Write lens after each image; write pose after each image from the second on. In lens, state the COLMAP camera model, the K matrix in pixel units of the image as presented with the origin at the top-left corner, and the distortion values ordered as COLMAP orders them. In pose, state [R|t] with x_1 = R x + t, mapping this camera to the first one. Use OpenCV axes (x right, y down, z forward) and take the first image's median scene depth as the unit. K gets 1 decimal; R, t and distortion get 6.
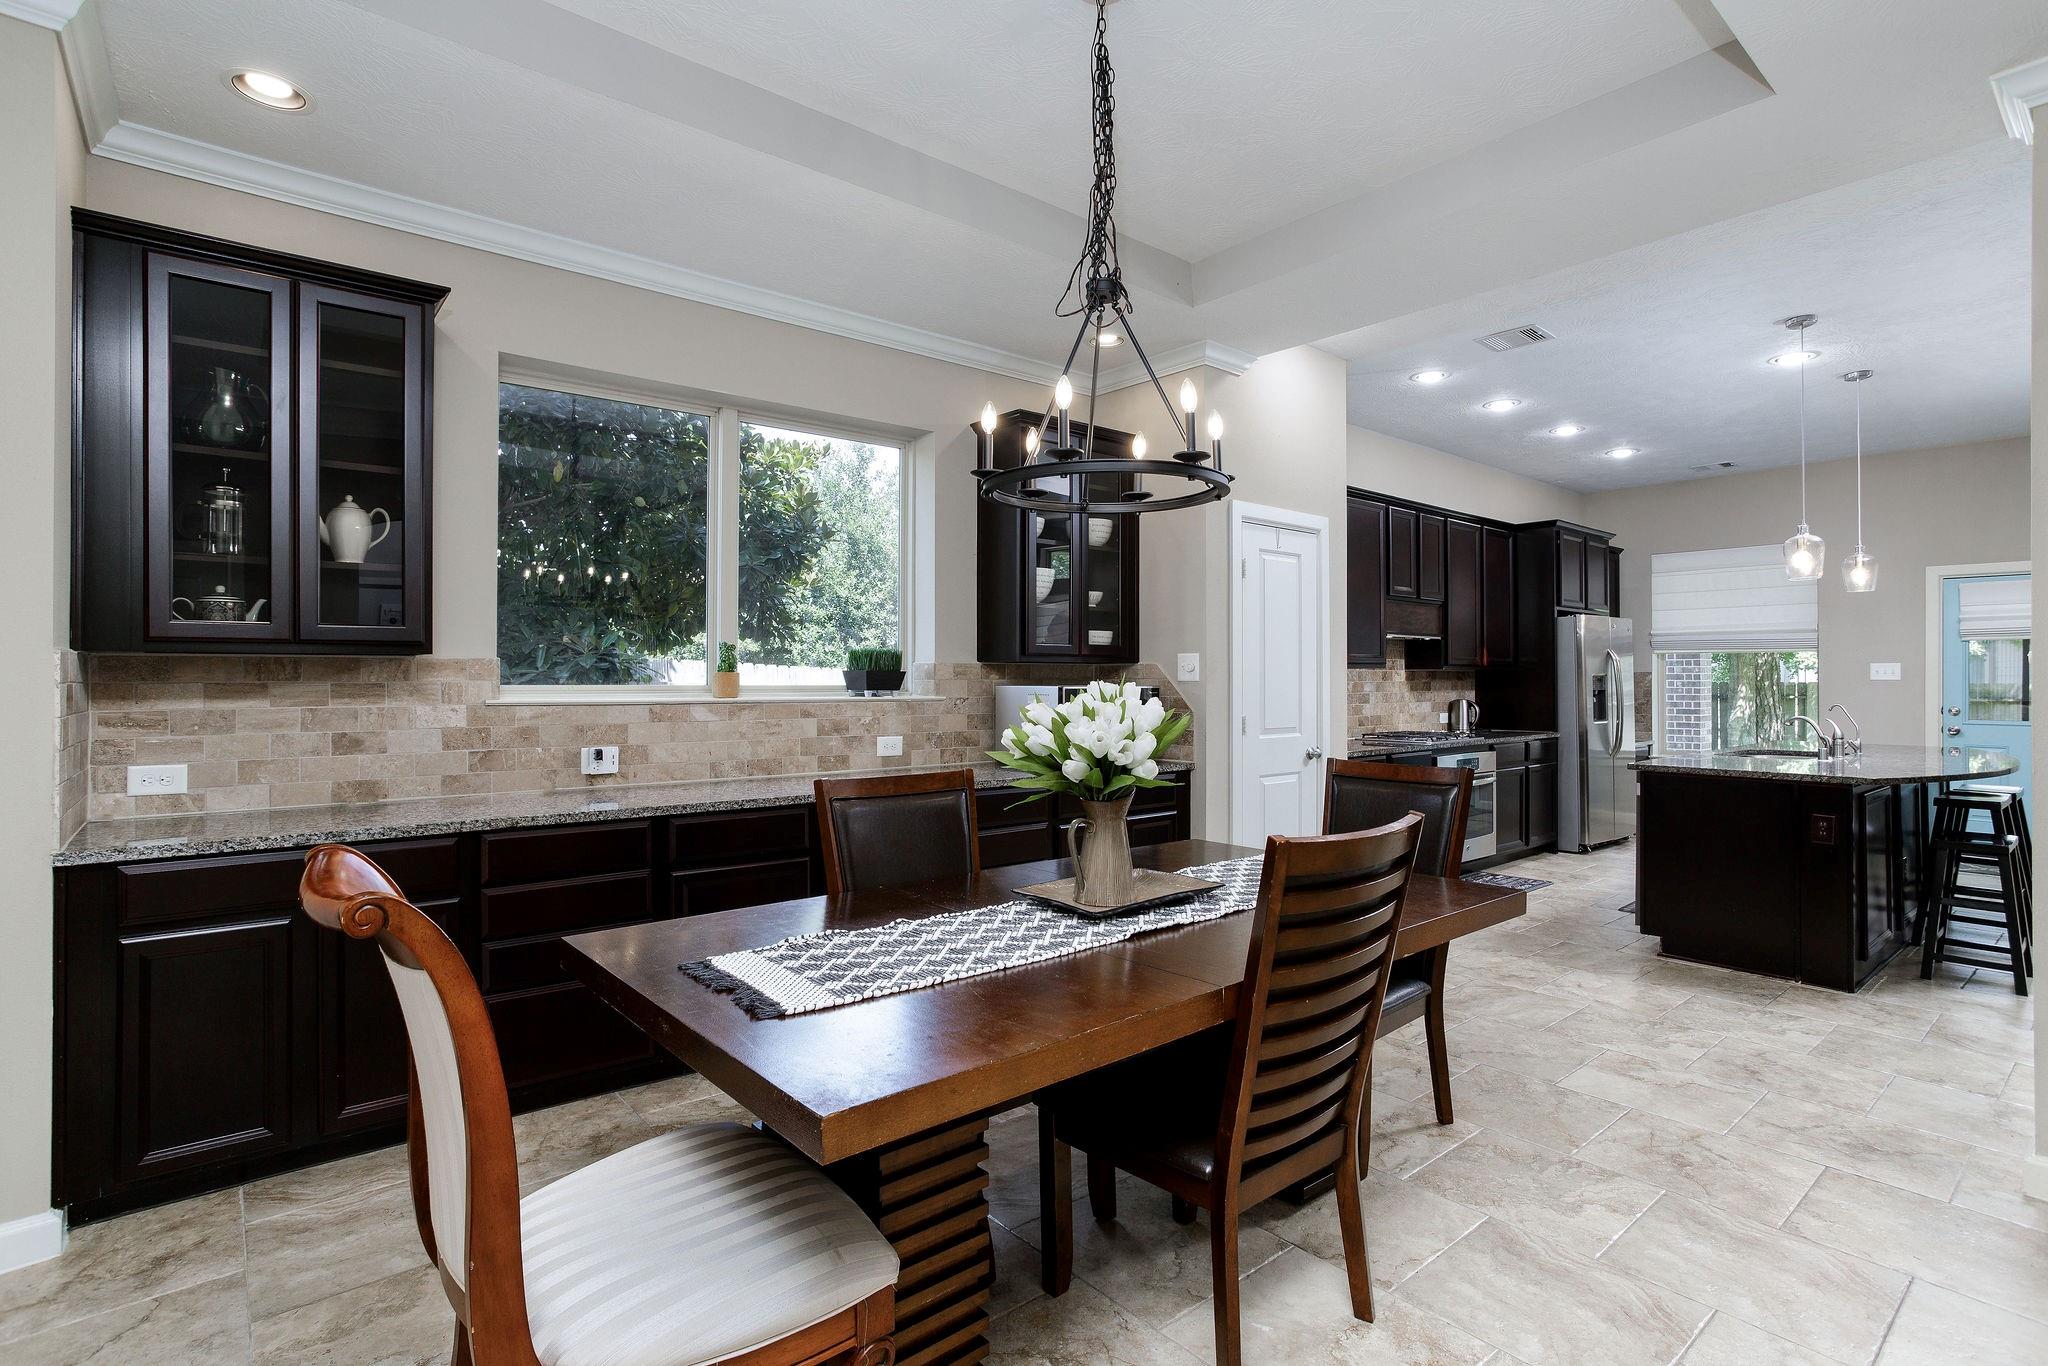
lens RADIAL K [[986.5, 0, 1009.7], [0, 986.5, 684.1], [0, 0, 1]] dist [-0.028099, 0.003595]
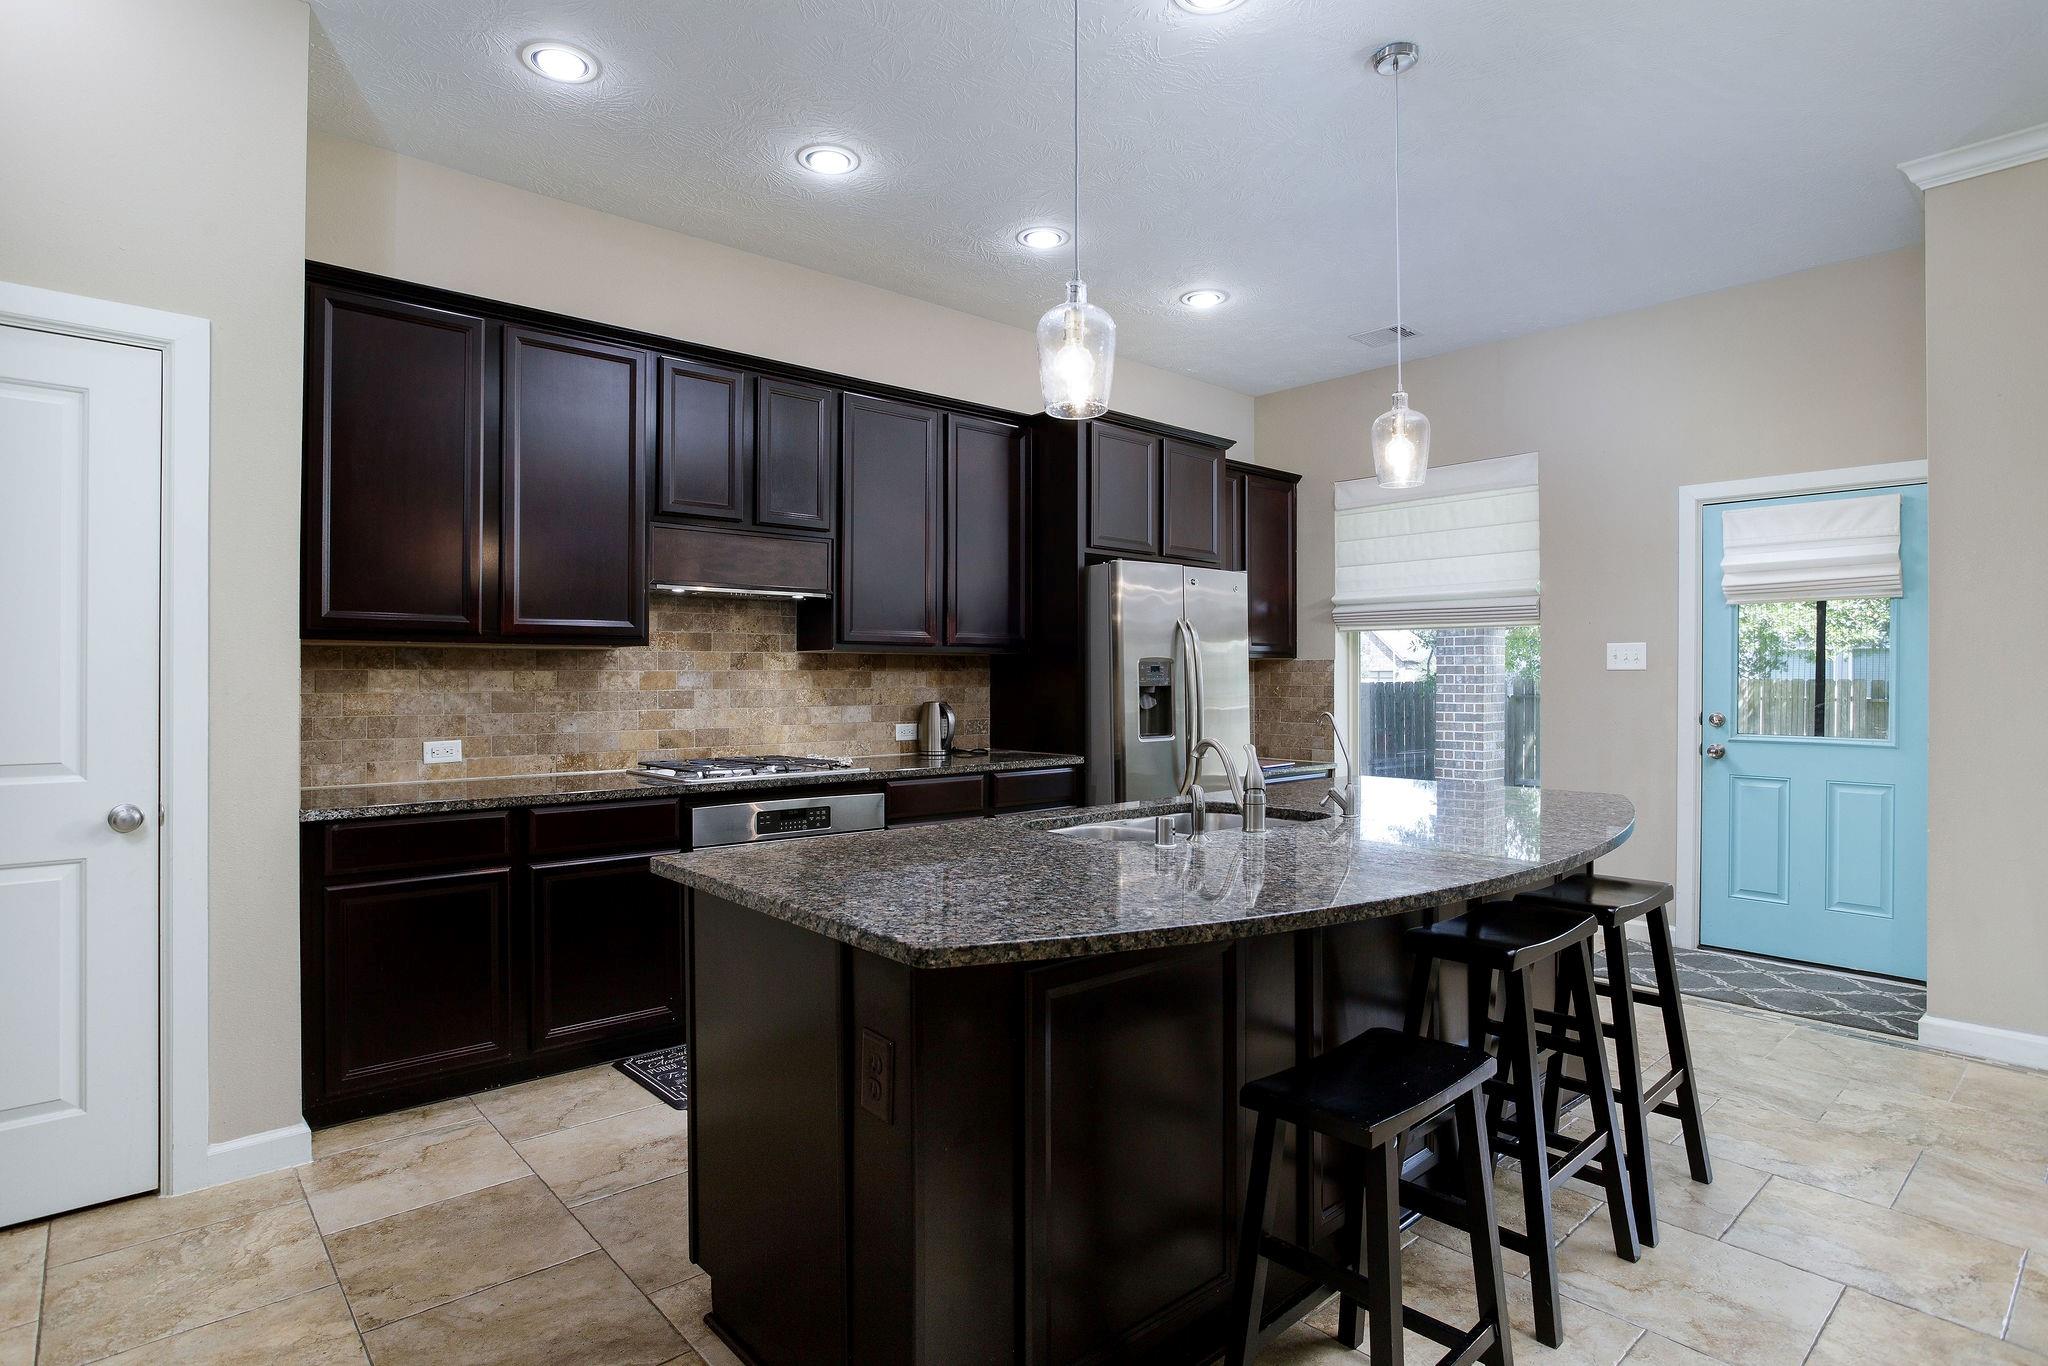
lens RADIAL K [[1057.2, 0, 1021.2], [0, 1057.2, 684.2], [0, 0, 1]] dist [-0.044224, 0.000253]
pose [[0.999122, -0.000348, 0.041888, 0.520623], [0.000342, 1.000000, 0.000149, 0.005241], [-0.041888, -0.000135, 0.999122, 0.368297]]
